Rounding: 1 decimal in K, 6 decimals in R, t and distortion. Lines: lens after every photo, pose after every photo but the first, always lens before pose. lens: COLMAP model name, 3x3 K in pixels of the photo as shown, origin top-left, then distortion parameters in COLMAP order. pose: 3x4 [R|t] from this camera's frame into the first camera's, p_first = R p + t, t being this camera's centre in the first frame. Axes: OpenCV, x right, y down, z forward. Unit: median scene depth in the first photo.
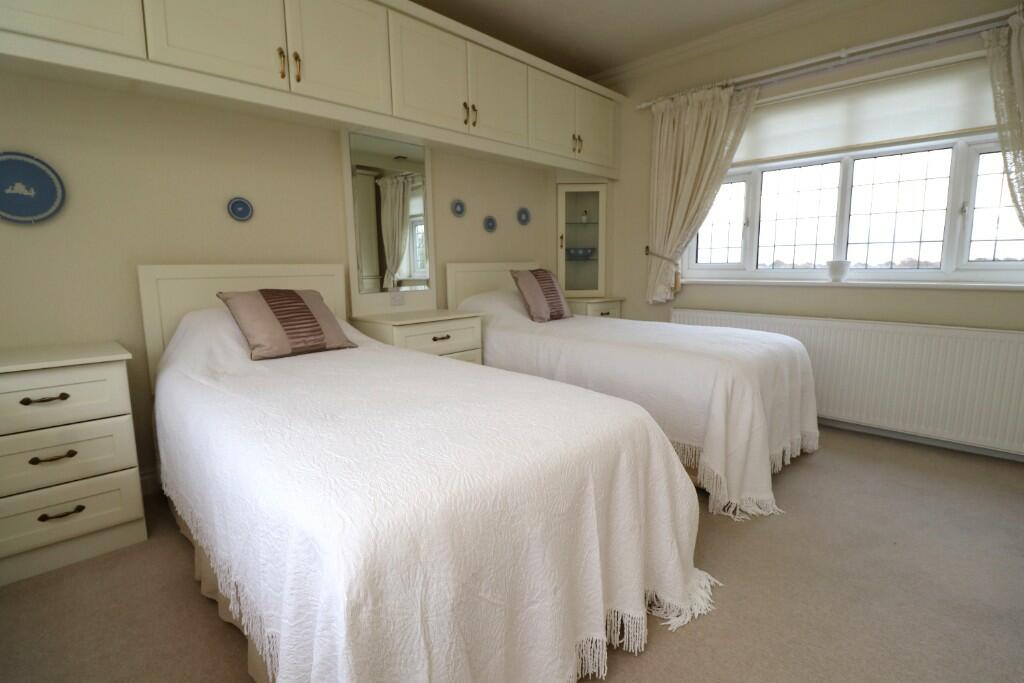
lens RADIAL K [[509.3, 0, 515.6], [0, 509.3, 342.2], [0, 0, 1]] dist [-0.006336, -0.012079]
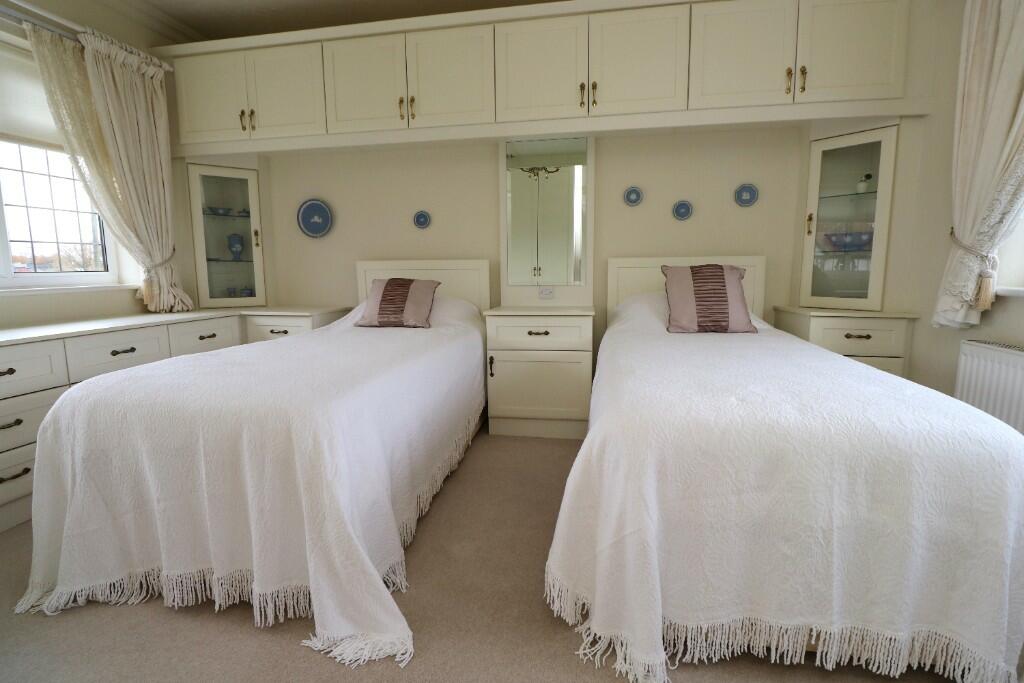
lens RADIAL K [[509.3, 0, 515.6], [0, 509.3, 342.2], [0, 0, 1]] dist [-0.006336, -0.012079]
pose [[0.519034, 0.132517, -0.844419, 0.537347], [-0.123925, 0.989137, 0.079056, -0.050938], [0.845722, 0.063611, 0.529818, 0.344433]]
